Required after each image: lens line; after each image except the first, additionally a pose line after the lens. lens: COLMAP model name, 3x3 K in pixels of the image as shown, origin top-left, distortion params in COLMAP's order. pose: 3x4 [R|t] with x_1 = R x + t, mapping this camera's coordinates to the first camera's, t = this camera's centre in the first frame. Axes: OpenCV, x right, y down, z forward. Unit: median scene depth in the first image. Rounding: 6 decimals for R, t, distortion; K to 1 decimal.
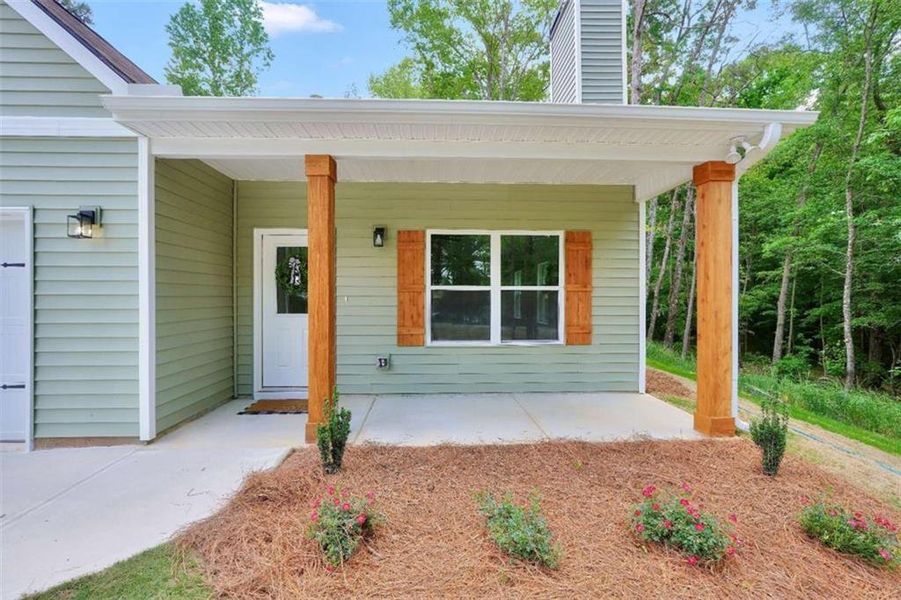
lens RADIAL K [[382.3, 0, 447.5], [0, 382.3, 296.9], [0, 0, 1]] dist [-0.003455, 0.000131]
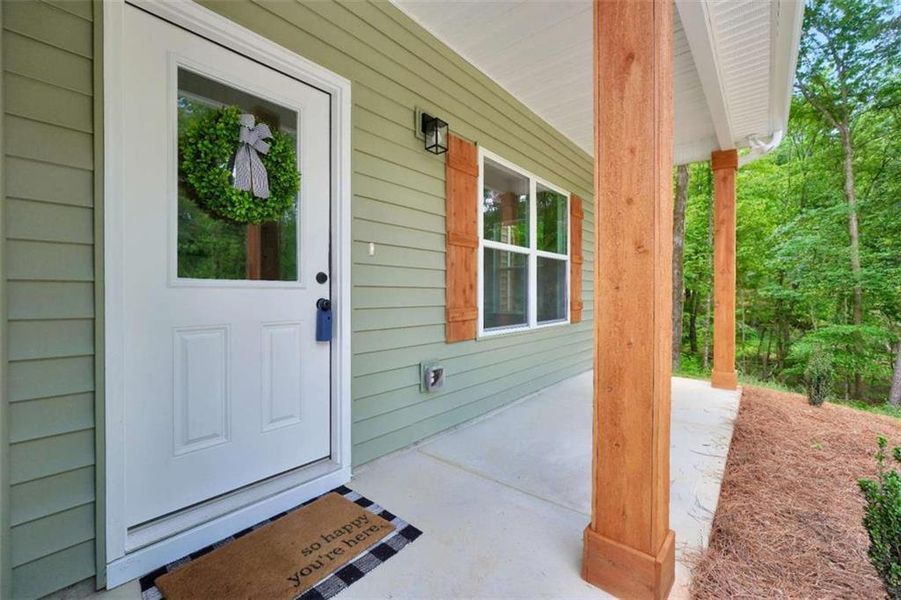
lens RADIAL K [[382.3, 0, 447.5], [0, 382.3, 296.9], [0, 0, 1]] dist [-0.003455, 0.000131]
pose [[0.667241, -0.004691, 0.744827, -0.538411], [0.000399, 0.999982, 0.005941, 0.058649], [-0.744842, -0.003666, 0.667231, 0.633034]]
